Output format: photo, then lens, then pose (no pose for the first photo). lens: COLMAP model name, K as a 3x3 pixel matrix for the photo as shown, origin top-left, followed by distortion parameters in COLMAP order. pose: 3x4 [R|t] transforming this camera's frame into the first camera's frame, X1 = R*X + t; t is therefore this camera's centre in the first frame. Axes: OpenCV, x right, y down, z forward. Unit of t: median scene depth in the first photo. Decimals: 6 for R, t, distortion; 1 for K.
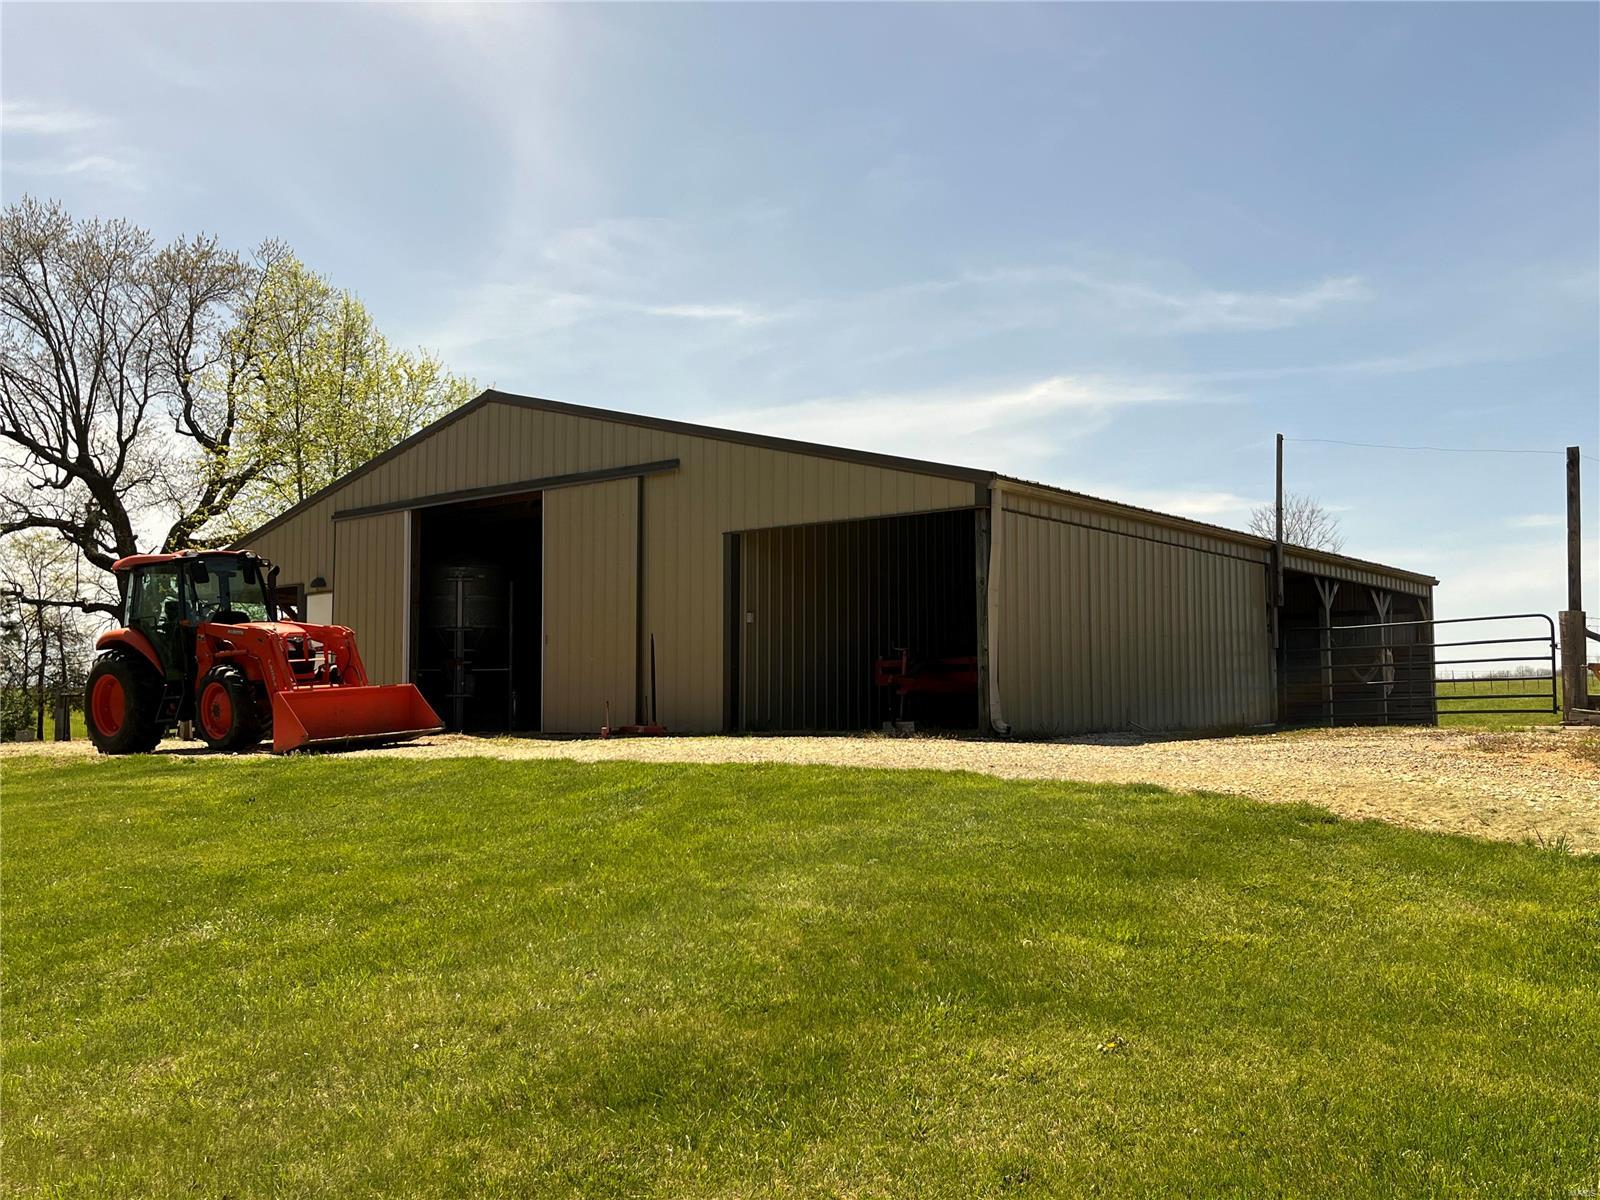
lens RADIAL K [[1575.3, 0, 801.4], [0, 1575.3, 600.4], [0, 0, 1]] dist [-0.056690, 0.000000]
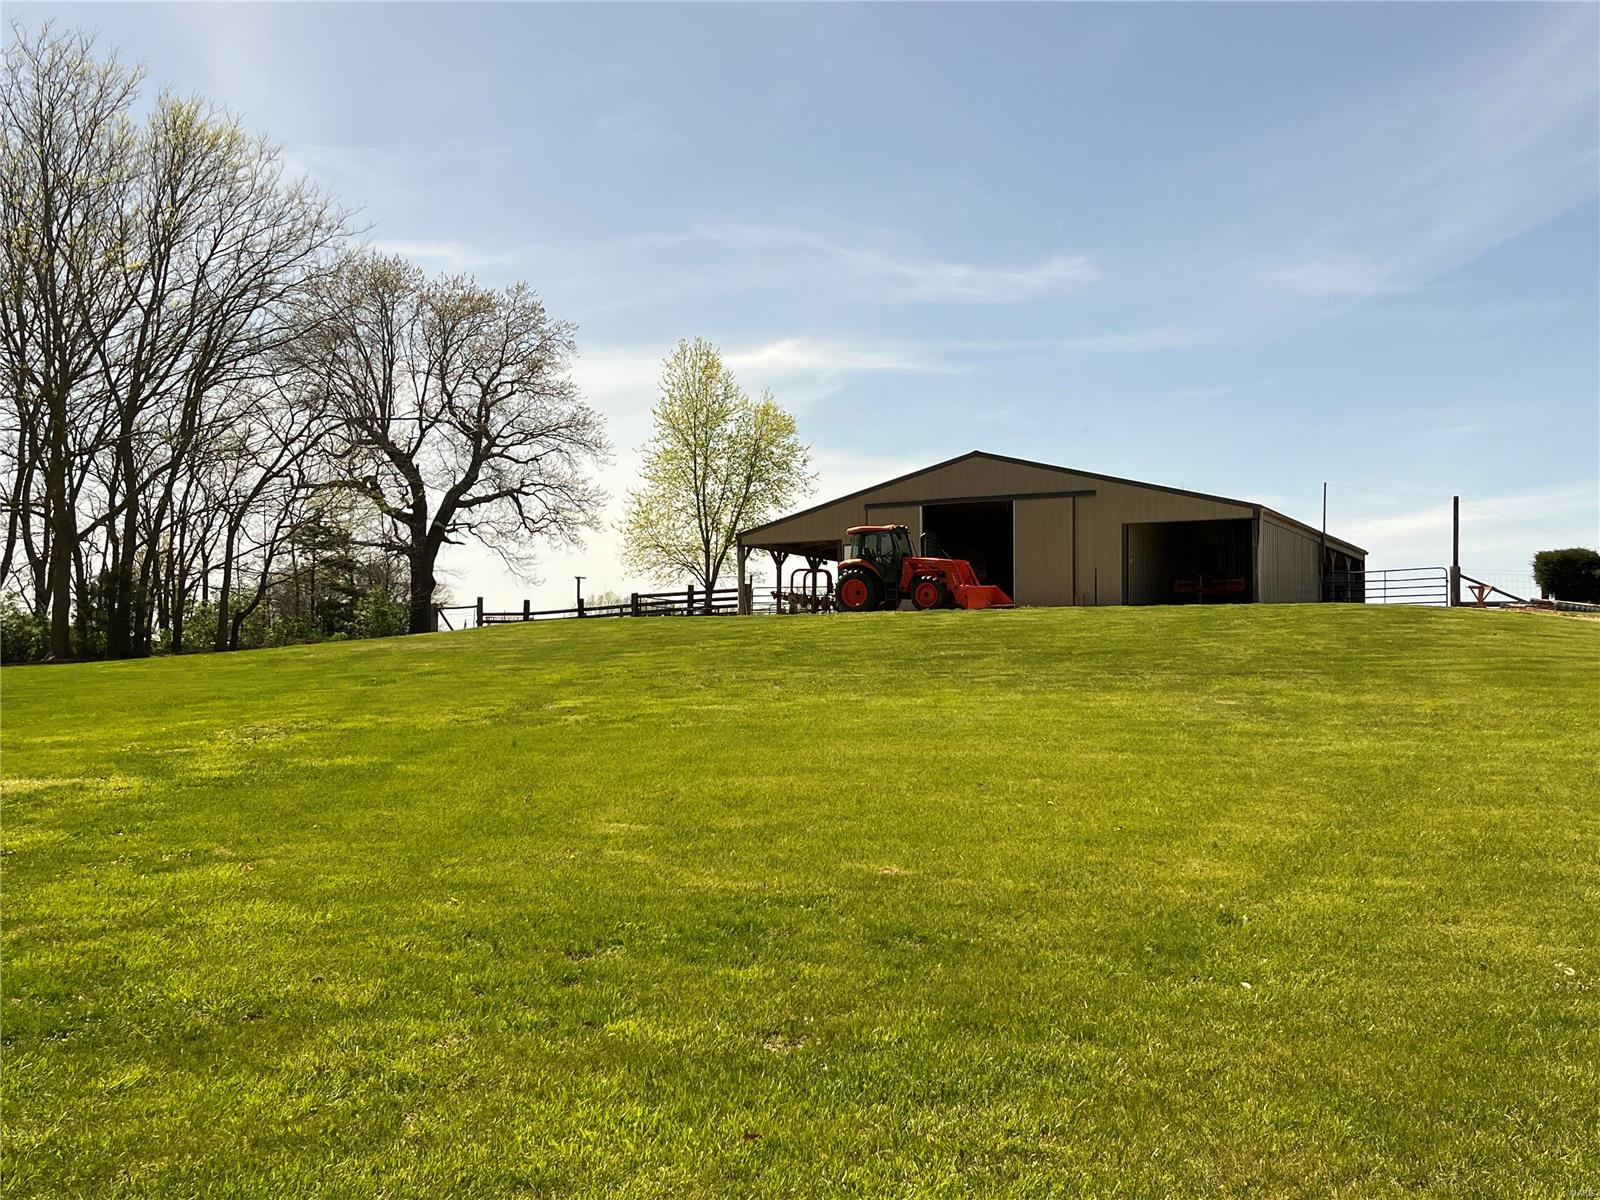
lens RADIAL K [[1632.5, 0, 798.9], [0, 1632.5, 599.3], [0, 0, 1]] dist [0.023994, 0.000000]
pose [[0.982634, 0.019731, 0.184502, -0.064920], [-0.024036, 0.999488, 0.021123, 0.001965], [-0.183990, -0.025191, 0.982605, -0.086947]]
